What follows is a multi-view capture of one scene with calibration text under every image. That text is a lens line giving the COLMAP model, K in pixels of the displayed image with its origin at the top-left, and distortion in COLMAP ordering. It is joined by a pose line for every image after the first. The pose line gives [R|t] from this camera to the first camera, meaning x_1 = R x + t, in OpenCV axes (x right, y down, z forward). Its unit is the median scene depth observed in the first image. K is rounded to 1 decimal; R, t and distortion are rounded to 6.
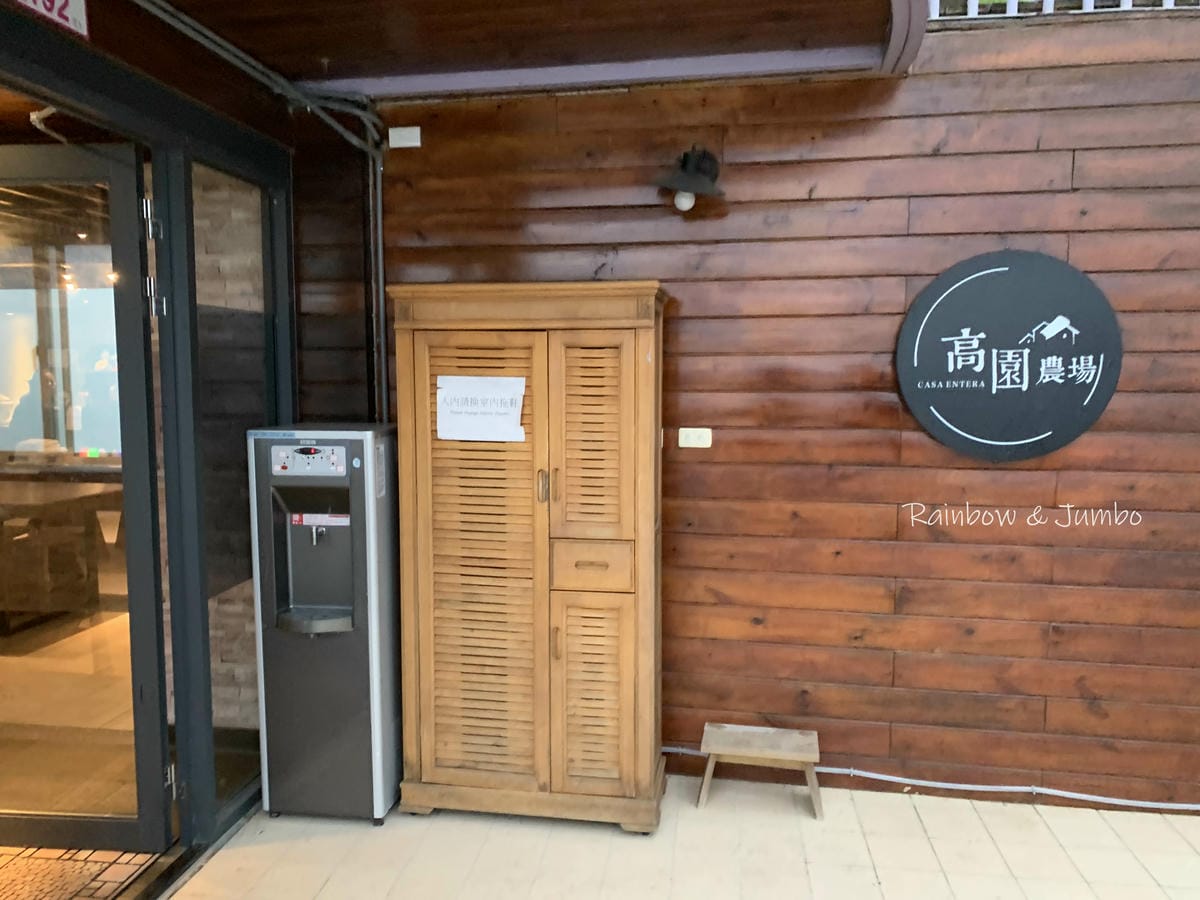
lens RADIAL K [[926.7, 0, 590.7], [0, 926.7, 444.4], [0, 0, 1]] dist [0.063385, -0.097892]
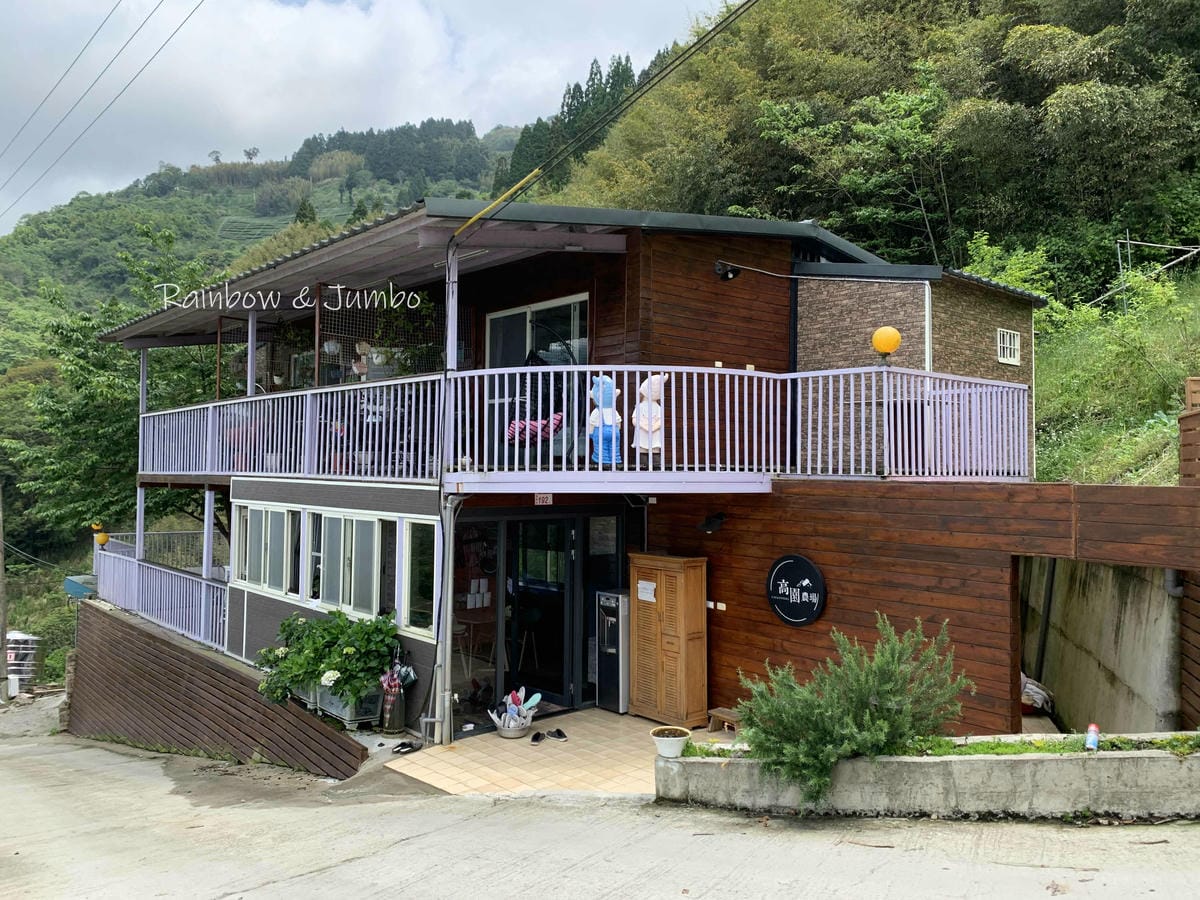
lens RADIAL K [[926.7, 0, 590.7], [0, 926.7, 444.4], [0, 0, 1]] dist [0.063385, -0.097892]
pose [[0.743192, -0.008821, -0.669021, 1.939765], [-0.074228, 0.992654, -0.095545, -0.224742], [0.664948, 0.120668, 0.737077, -1.639017]]
